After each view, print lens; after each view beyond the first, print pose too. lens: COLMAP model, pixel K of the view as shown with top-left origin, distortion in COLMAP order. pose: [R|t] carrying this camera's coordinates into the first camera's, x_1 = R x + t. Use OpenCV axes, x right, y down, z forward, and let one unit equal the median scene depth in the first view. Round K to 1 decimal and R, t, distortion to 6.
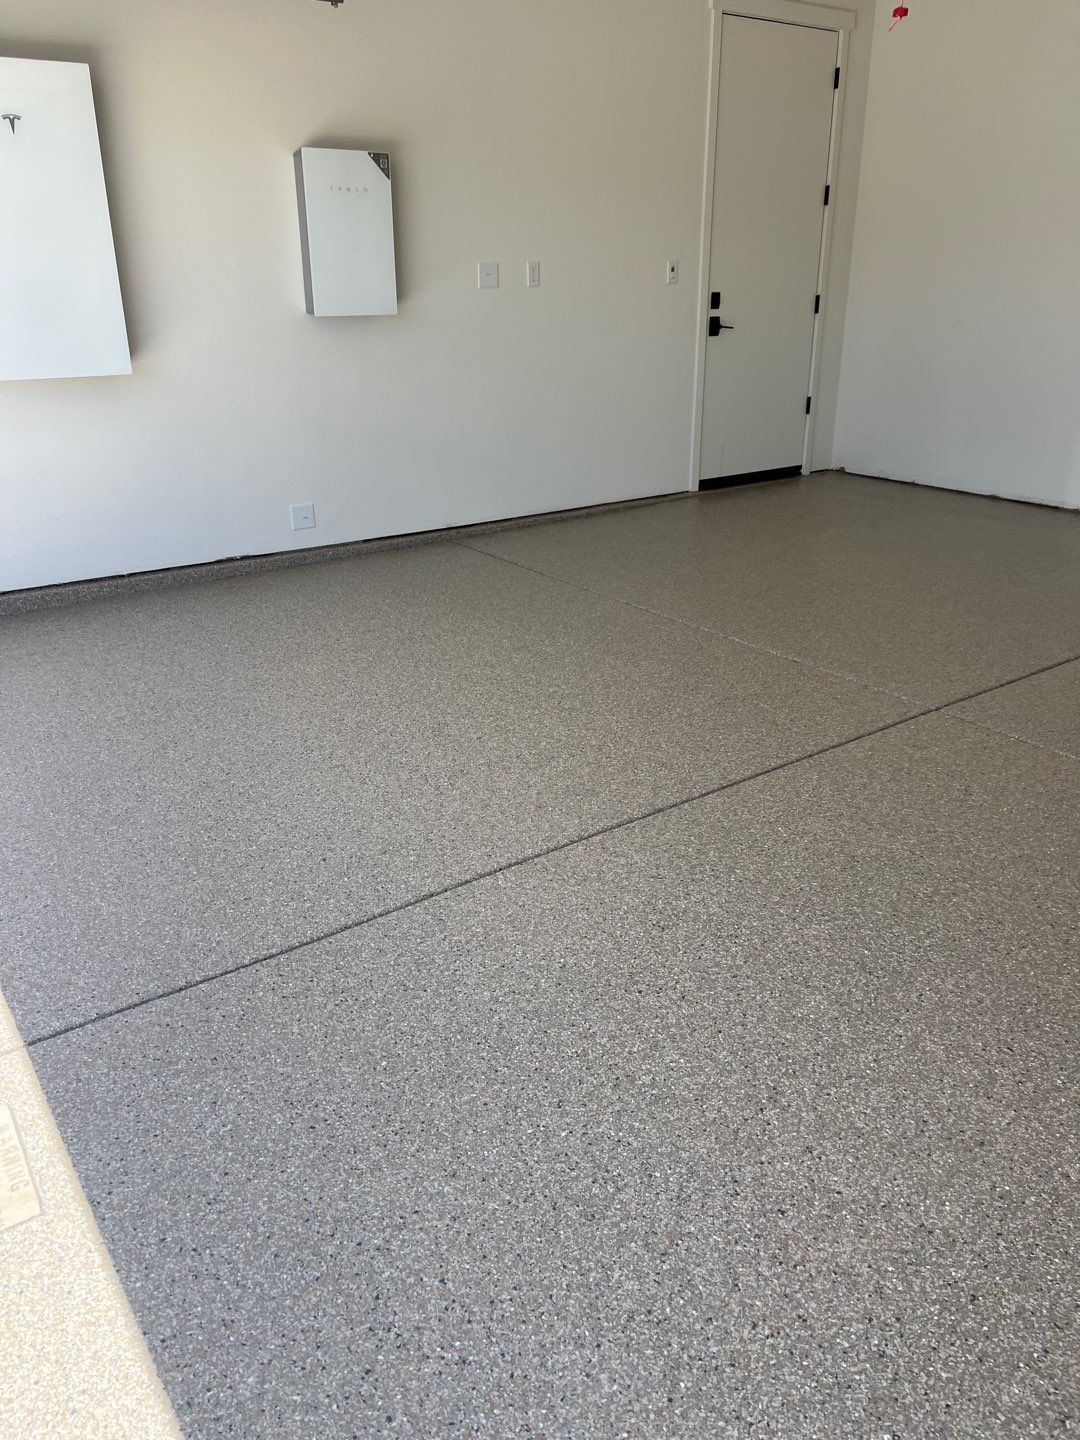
lens RADIAL K [[1134.8, 0, 536.8], [0, 1134.8, 722.7], [0, 0, 1]] dist [0.050476, -0.011424]
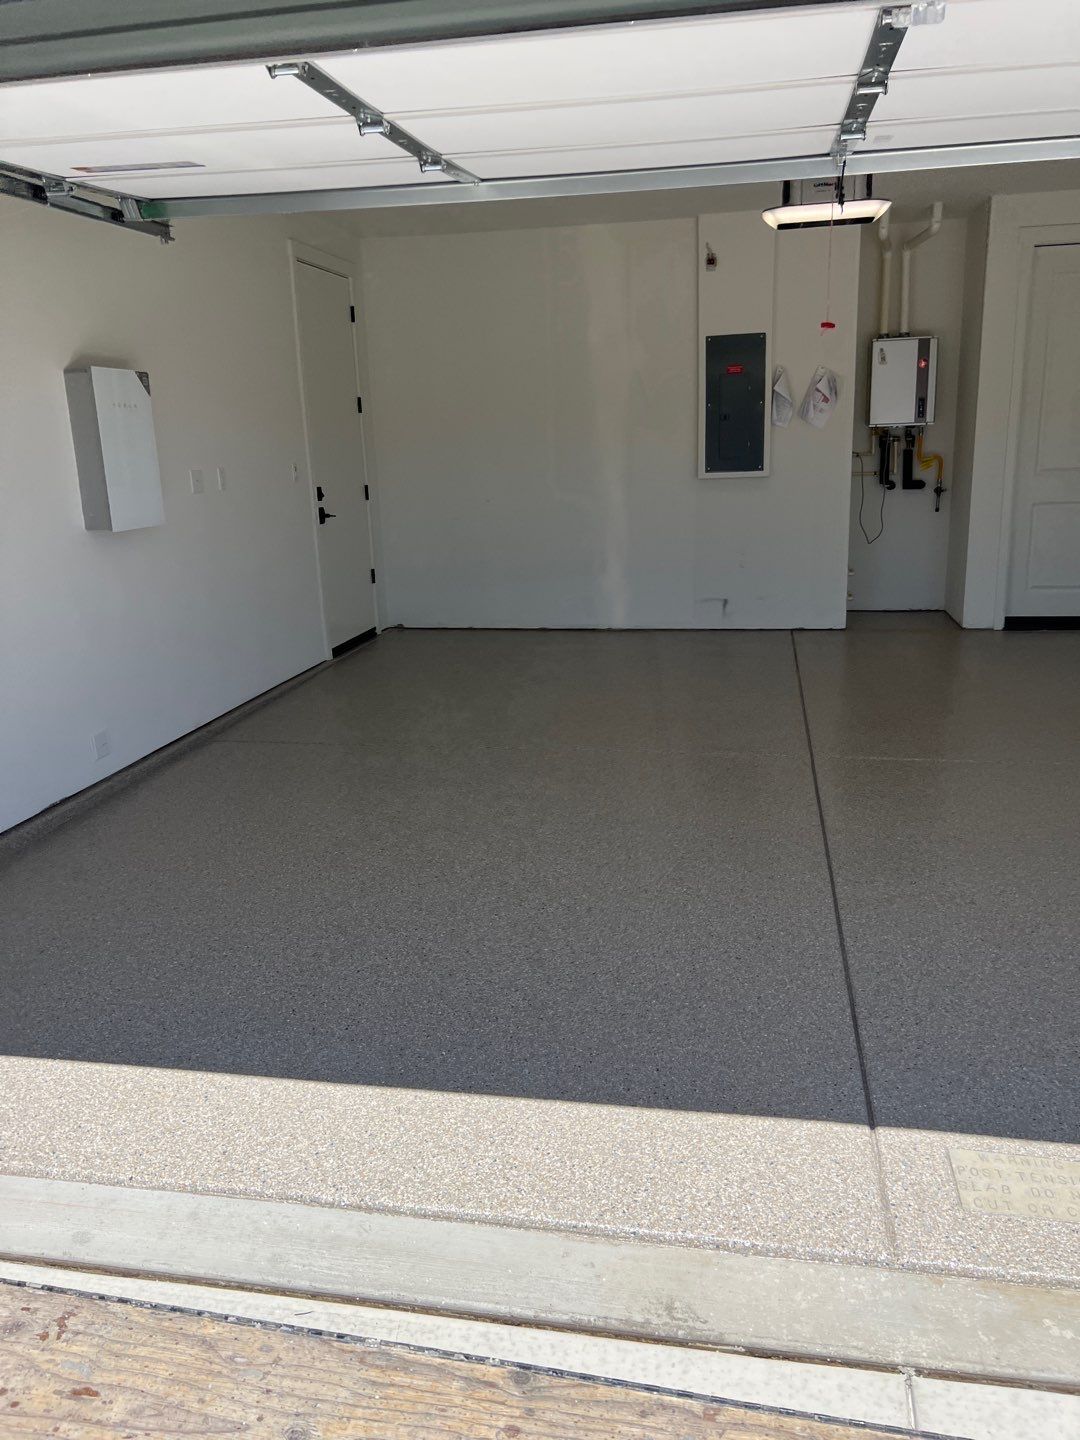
lens RADIAL K [[1134.8, 0, 548.1], [0, 1134.8, 709.2], [0, 0, 1]] dist [0.050476, -0.011424]
pose [[0.699134, -0.181486, 0.691574, -0.537304], [0.282057, 0.958812, -0.033525, -0.071156], [-0.657005, 0.218502, 0.721527, 0.100779]]
